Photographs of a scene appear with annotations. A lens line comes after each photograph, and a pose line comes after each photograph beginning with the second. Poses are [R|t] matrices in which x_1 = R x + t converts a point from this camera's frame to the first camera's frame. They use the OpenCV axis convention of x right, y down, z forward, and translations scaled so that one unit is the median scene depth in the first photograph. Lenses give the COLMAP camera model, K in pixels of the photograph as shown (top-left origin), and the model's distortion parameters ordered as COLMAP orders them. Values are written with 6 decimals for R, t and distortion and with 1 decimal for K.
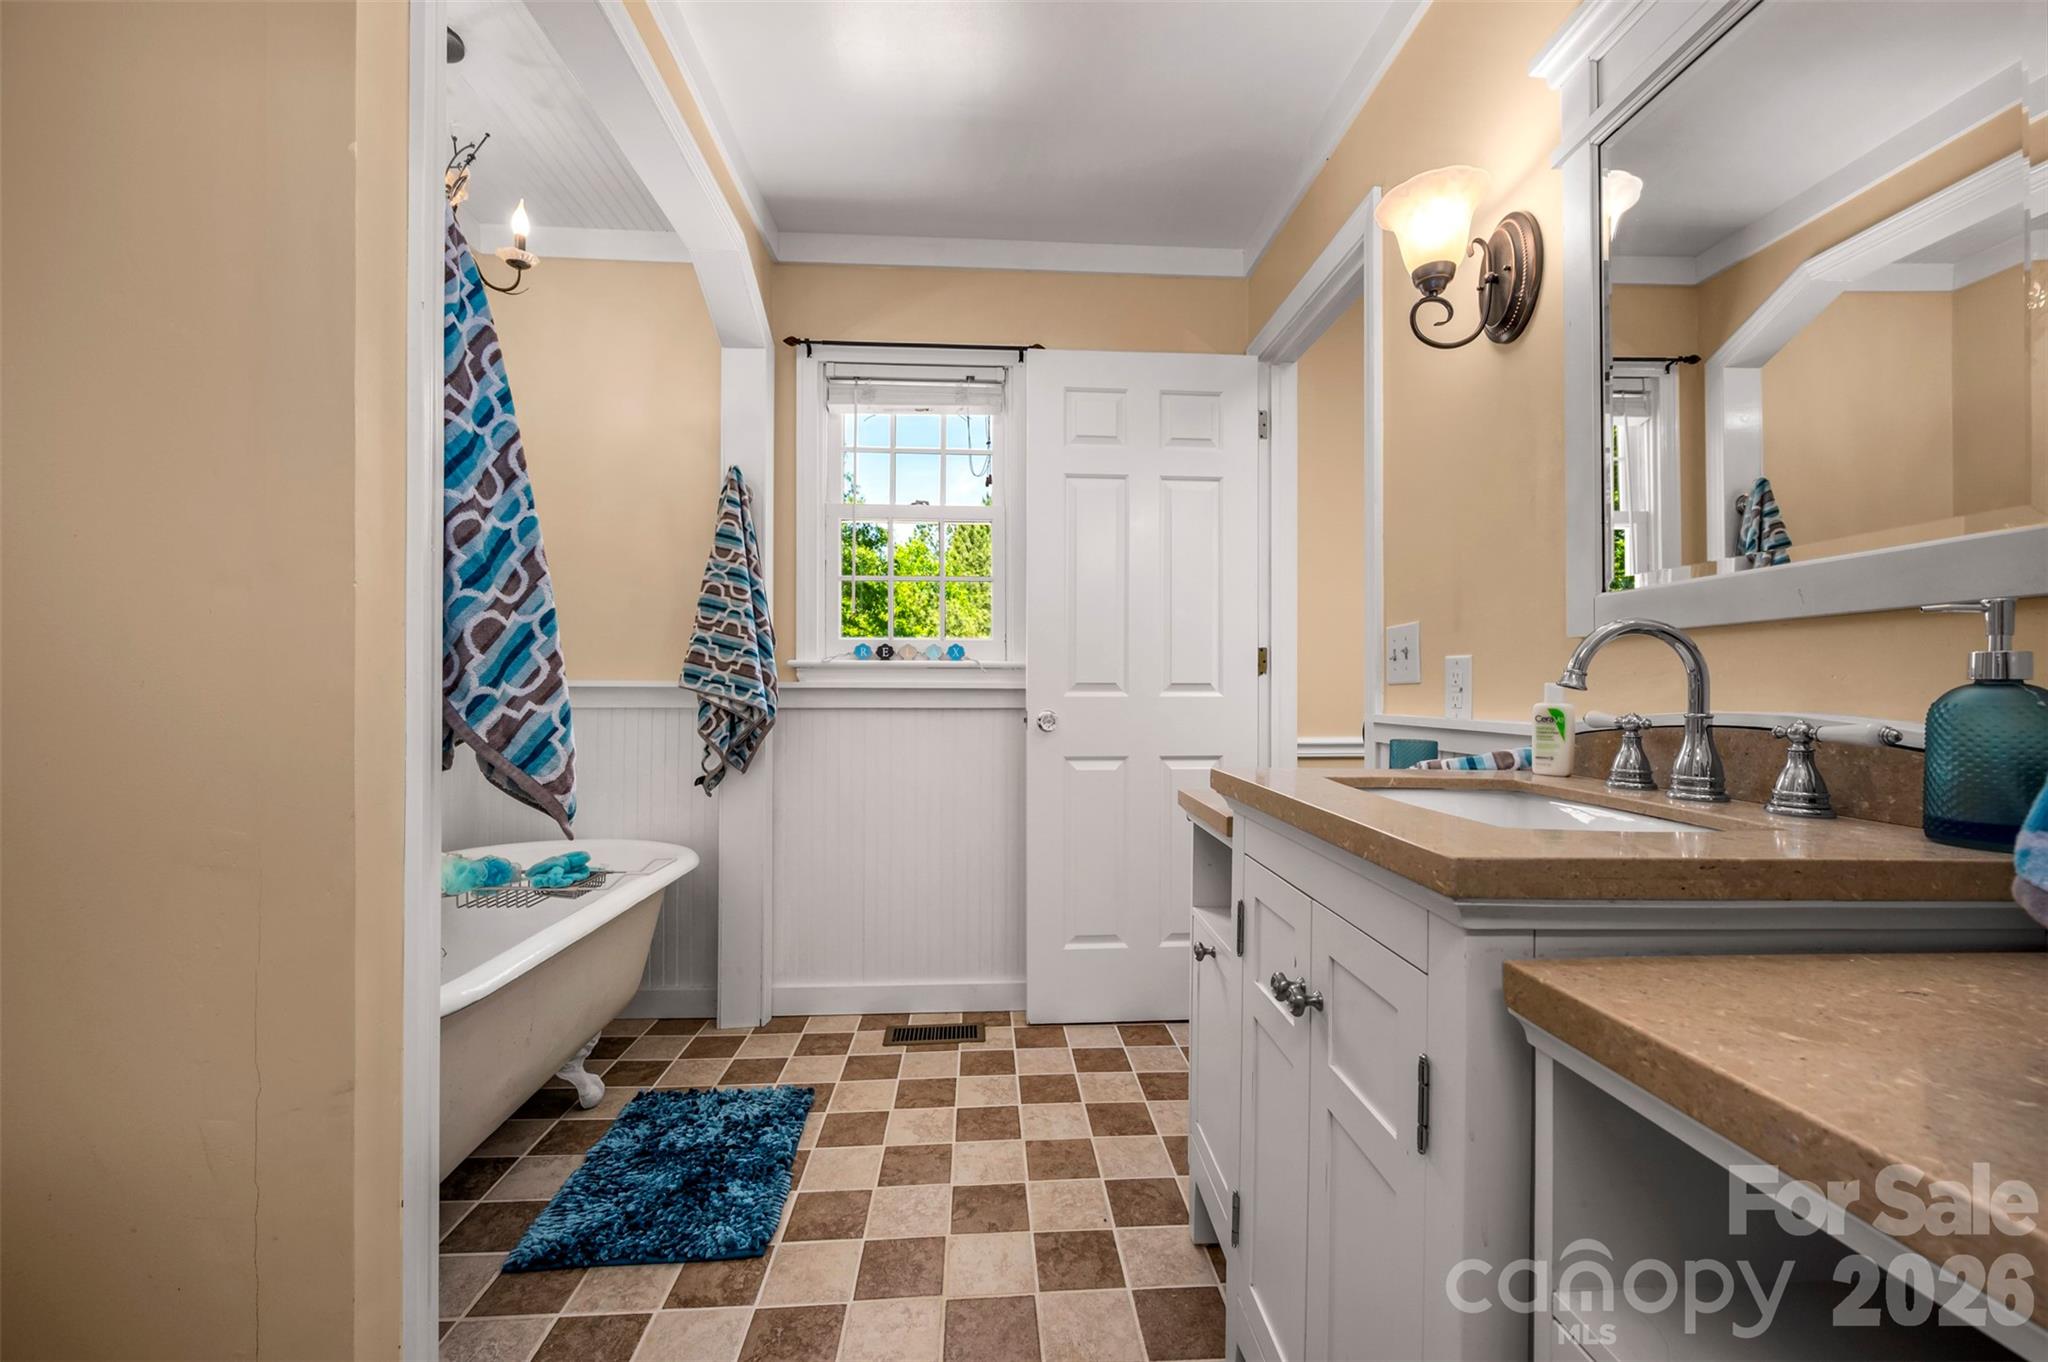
lens RADIAL K [[824.6, 0, 1017.3], [0, 824.6, 690.9], [0, 0, 1]] dist [0.000140, 0.000306]
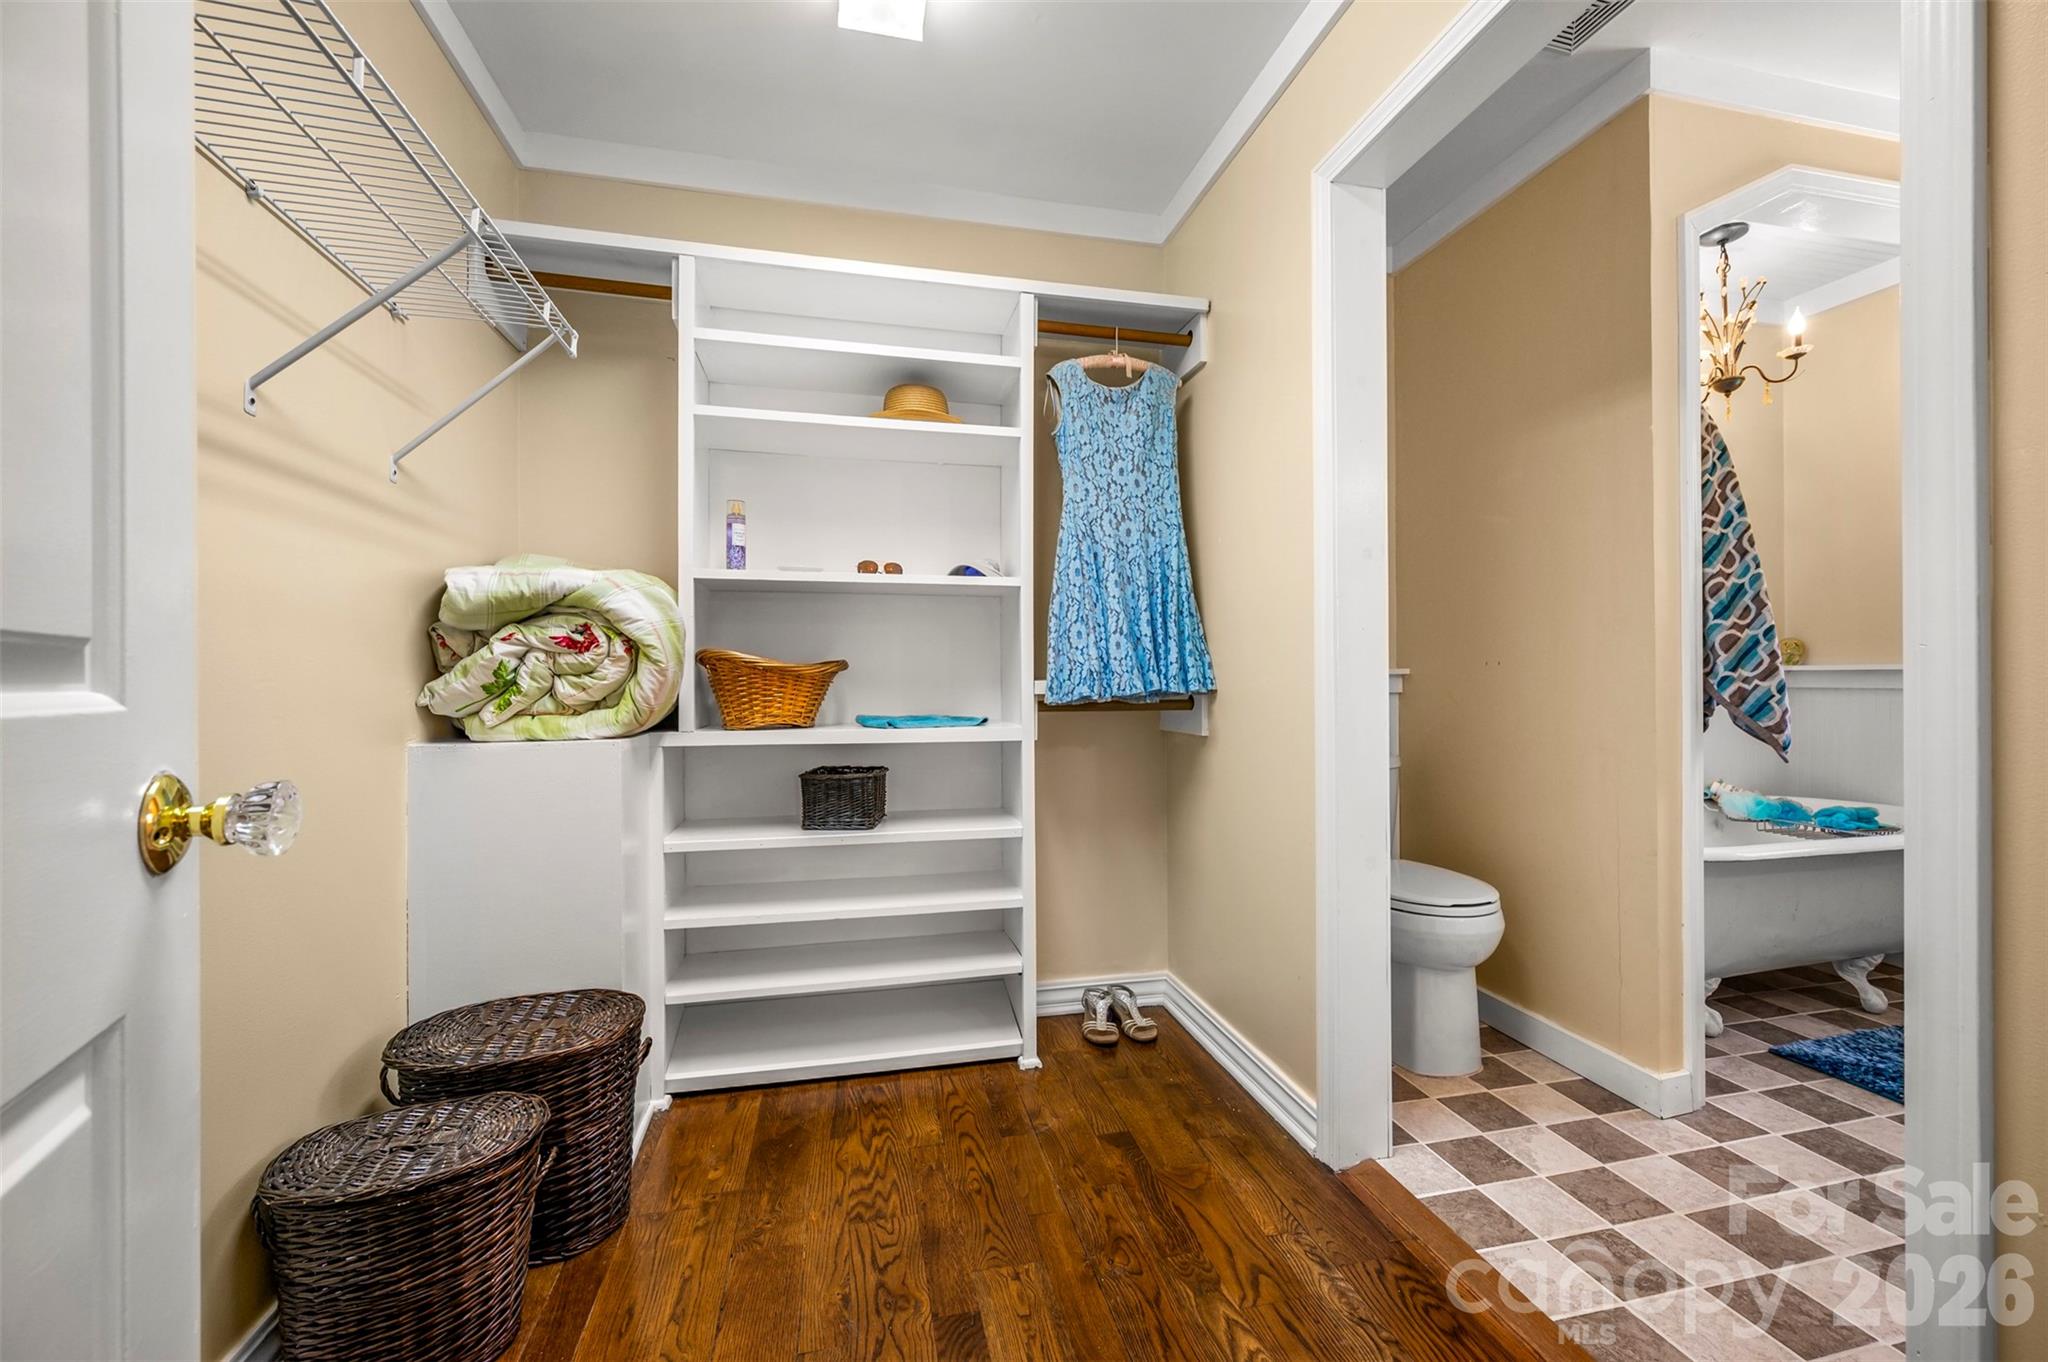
lens RADIAL K [[824.6, 0, 1023.6], [0, 824.6, 685.1], [0, 0, 1]] dist [0.000140, 0.000306]
pose [[0.181590, -0.001896, -0.983373, 0.853626], [0.010146, 0.999949, -0.000054, 0.008876], [0.983322, -0.009968, 0.181600, -0.853110]]
